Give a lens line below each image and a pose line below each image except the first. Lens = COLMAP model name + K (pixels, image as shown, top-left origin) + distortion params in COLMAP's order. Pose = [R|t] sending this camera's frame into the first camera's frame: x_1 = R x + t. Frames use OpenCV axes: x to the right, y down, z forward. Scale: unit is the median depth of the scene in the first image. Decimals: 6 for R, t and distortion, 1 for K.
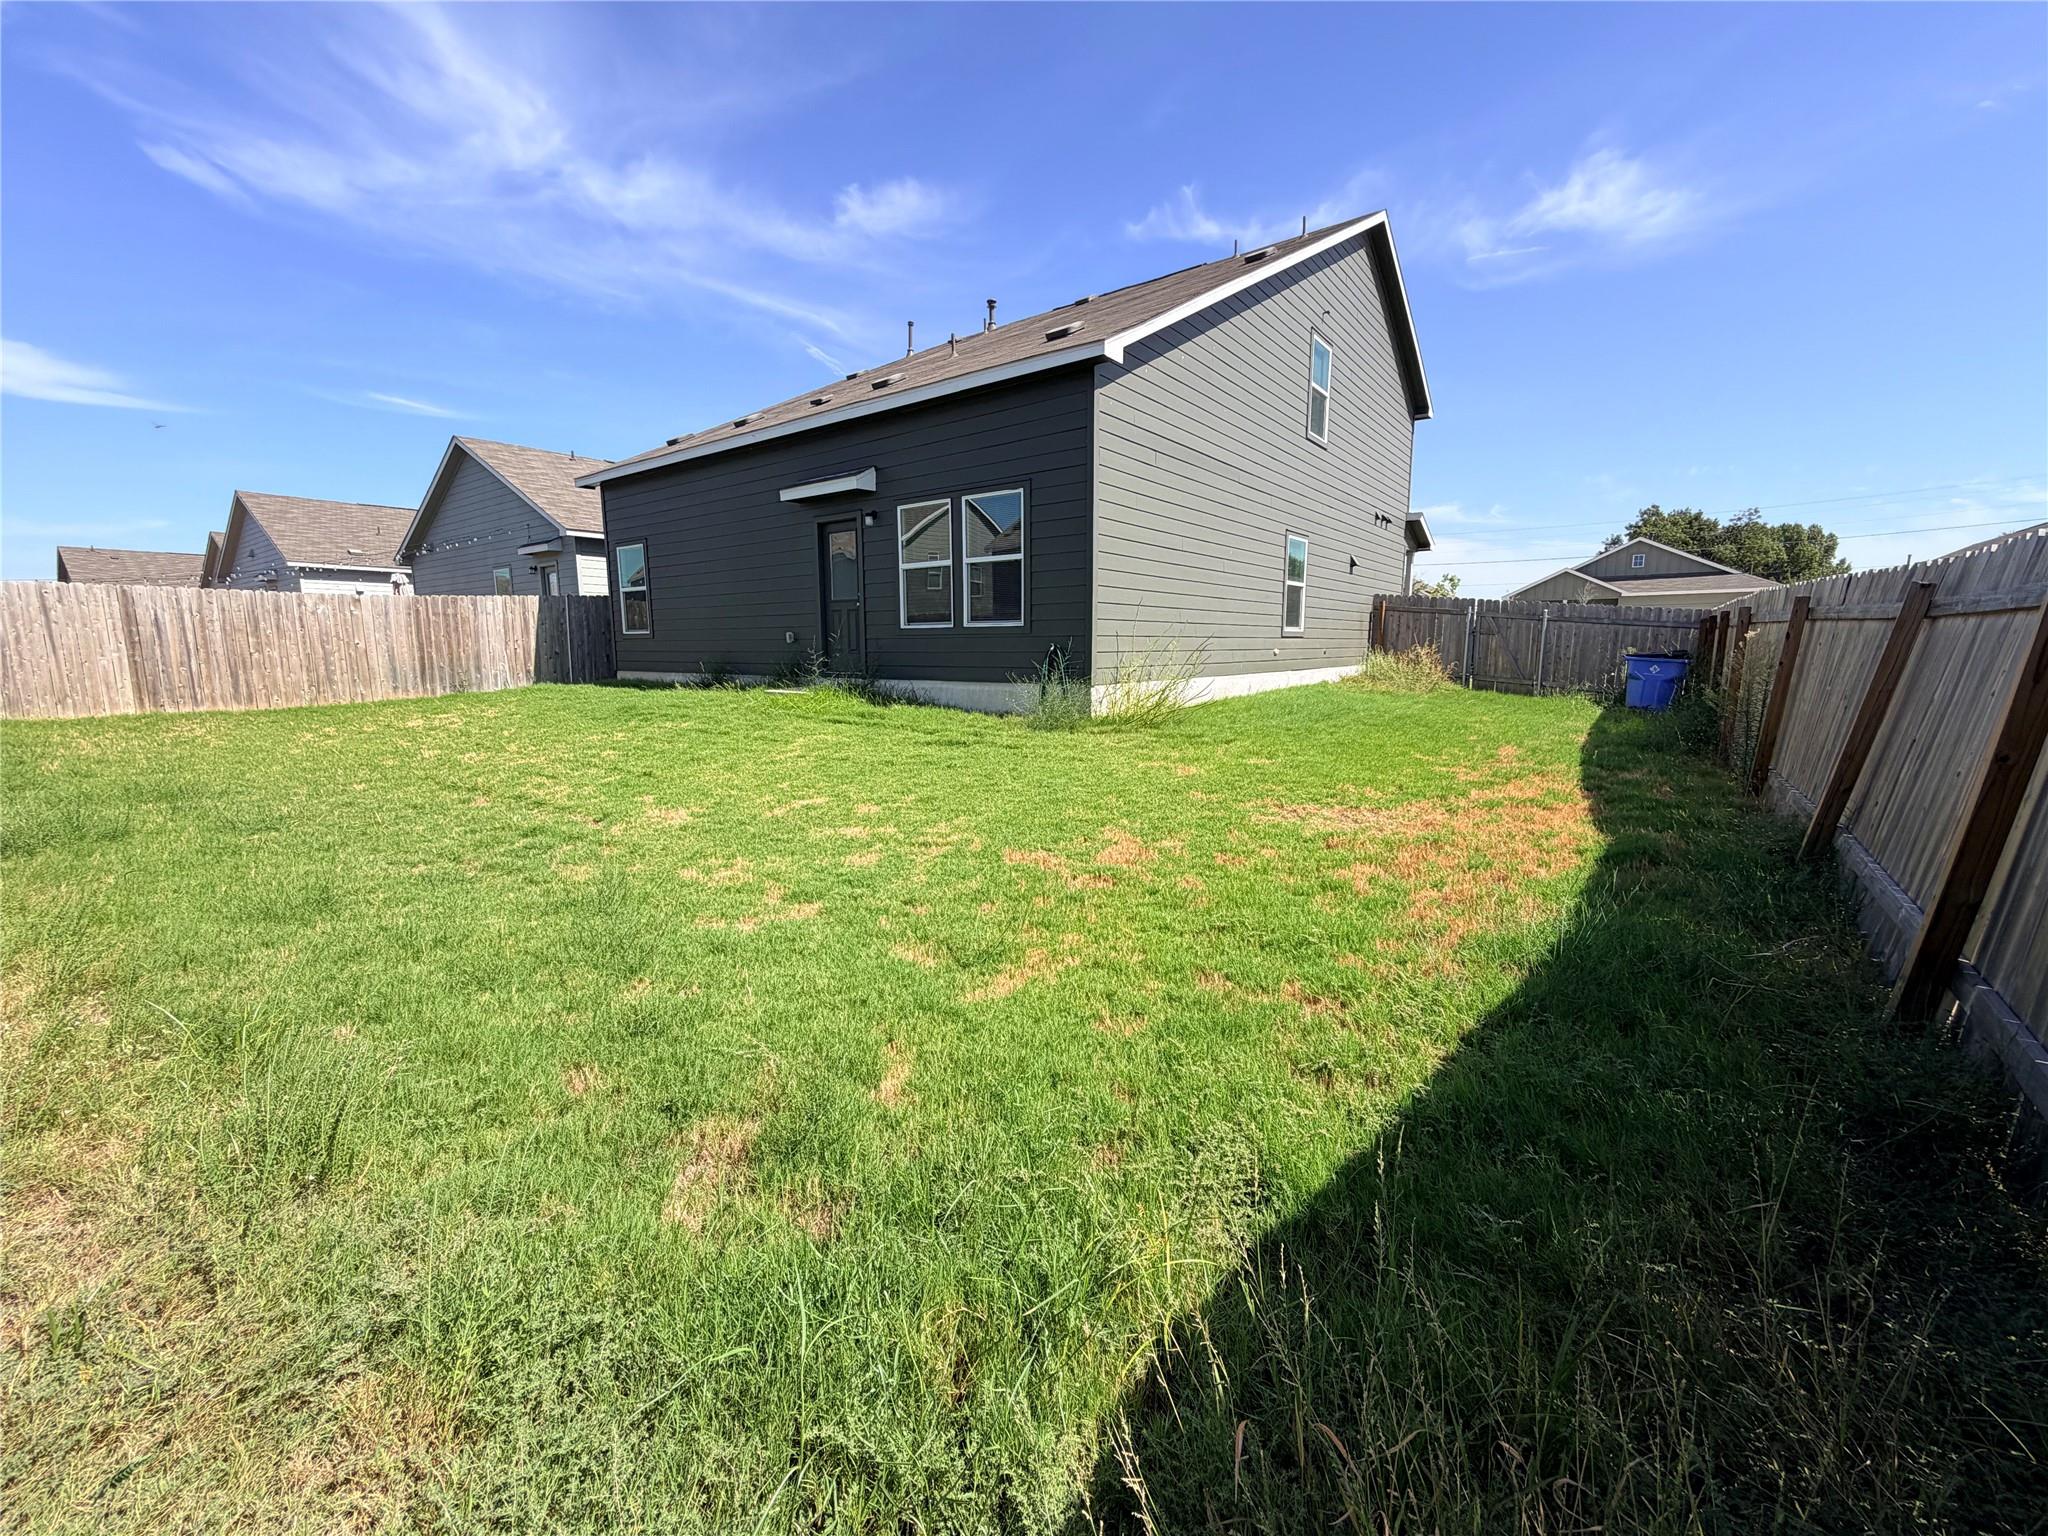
lens RADIAL K [[818.1, 0, 1012.4], [0, 818.1, 767.8], [0, 0, 1]] dist [-0.000619, -0.000231]
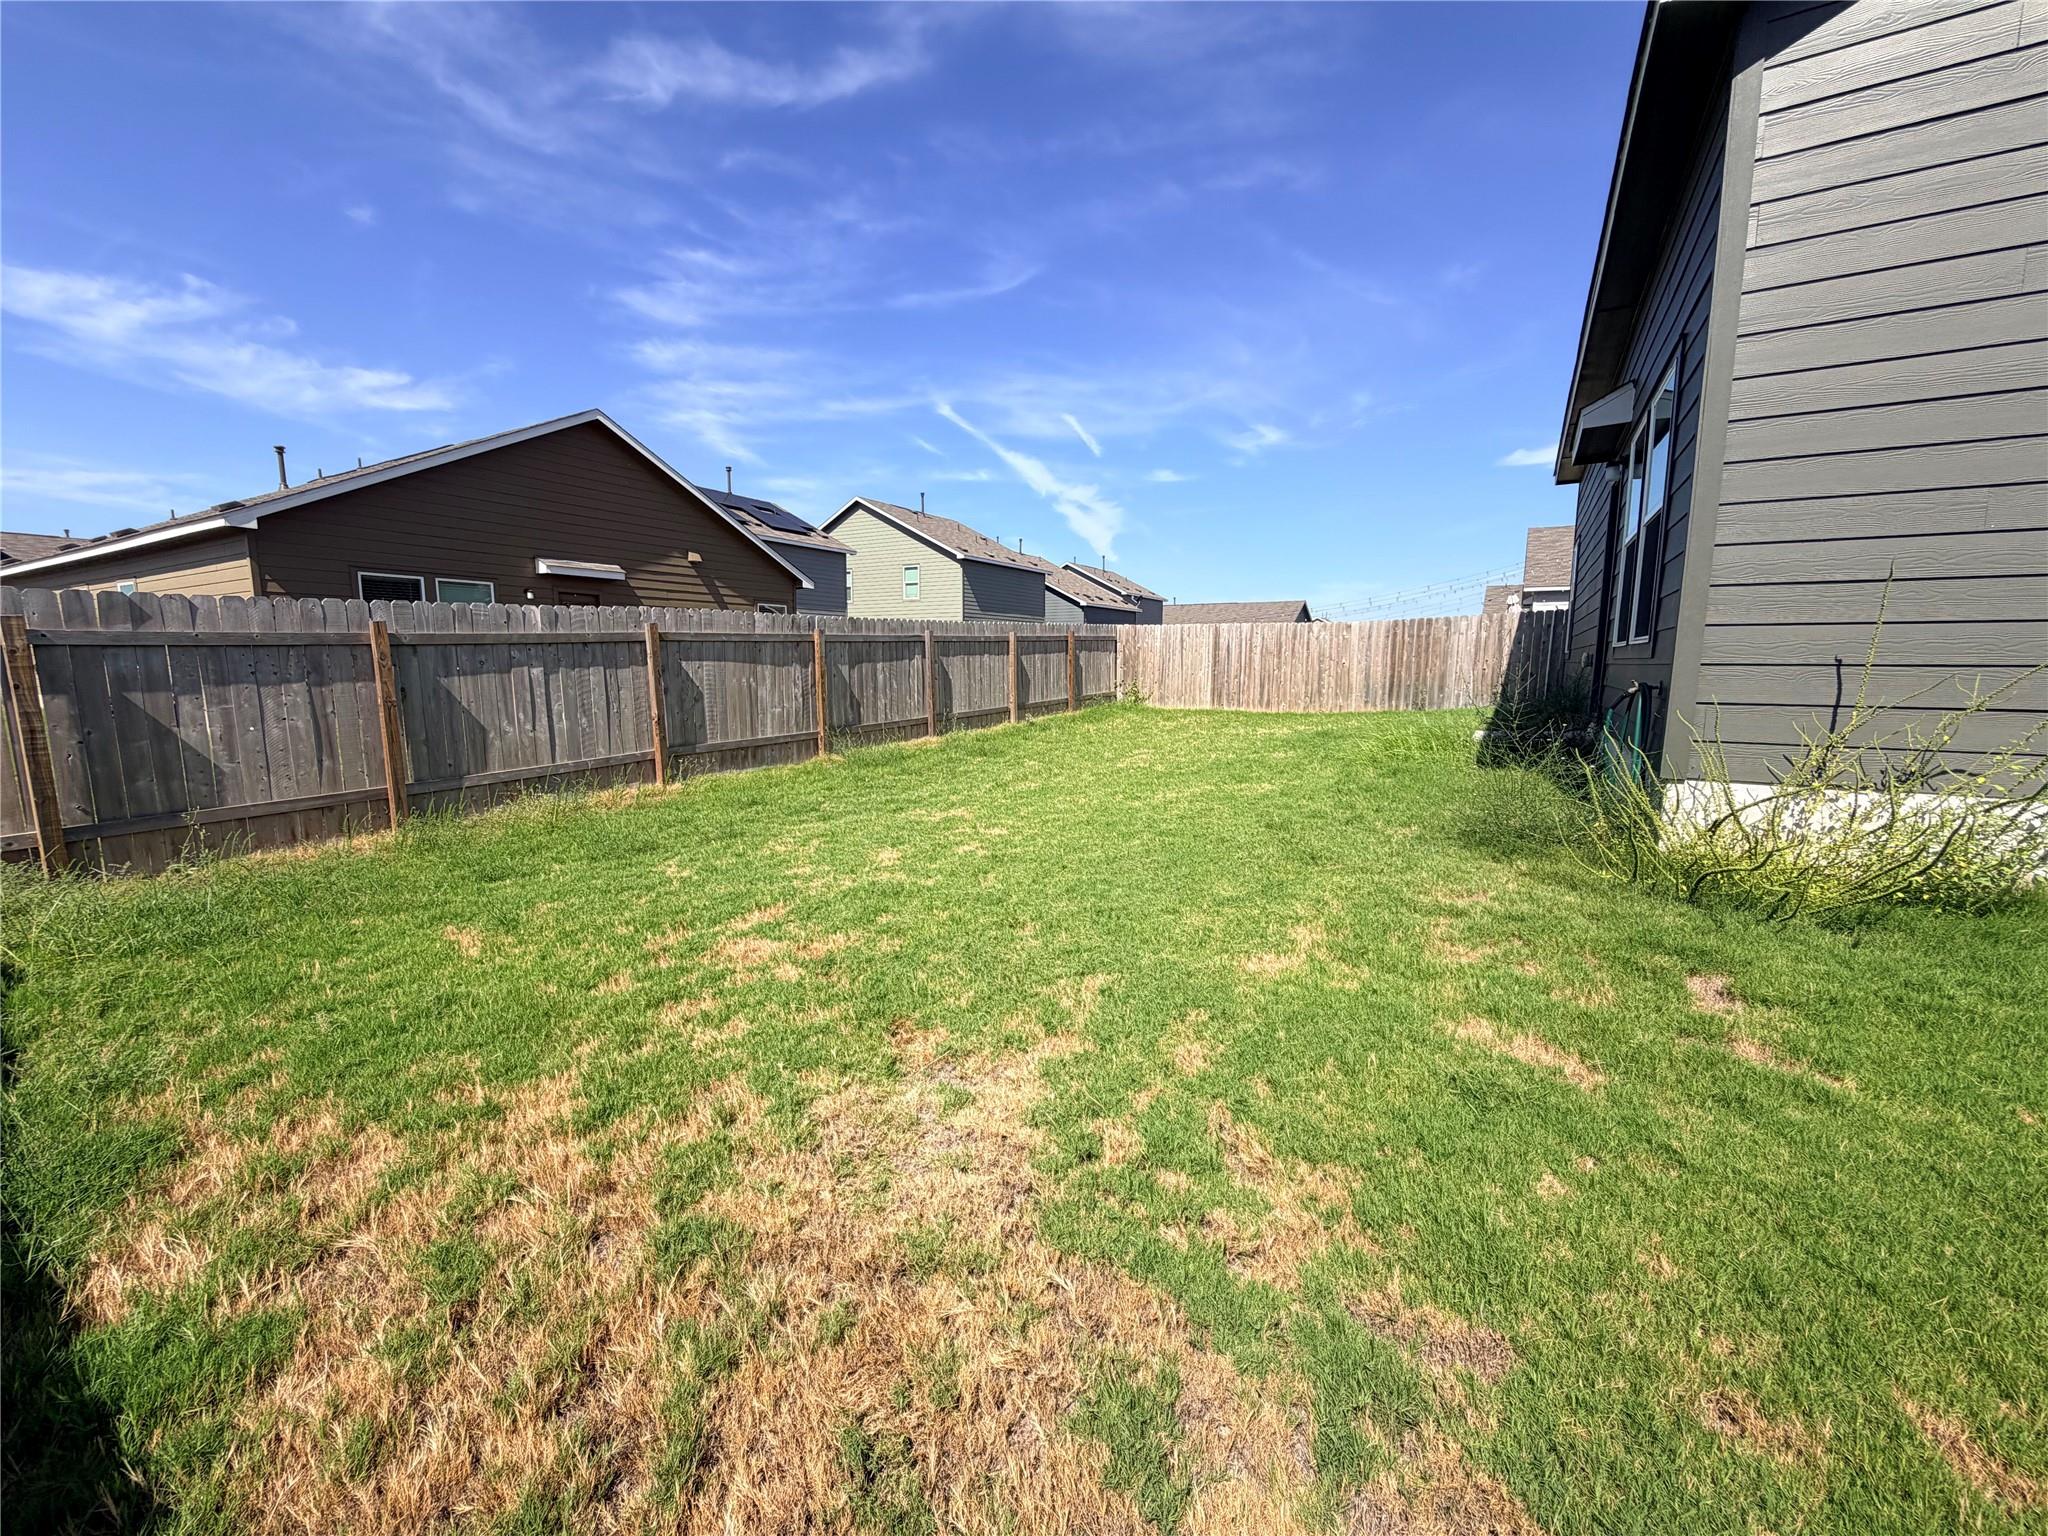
lens RADIAL K [[818.1, 0, 1017.3], [0, 818.1, 772.5], [0, 0, 1]] dist [-0.000619, -0.000231]
pose [[0.112004, 0.139228, -0.983906, 0.325225], [-0.150109, 0.981144, 0.121750, -0.069466], [0.982305, 0.134056, 0.130791, 0.400646]]
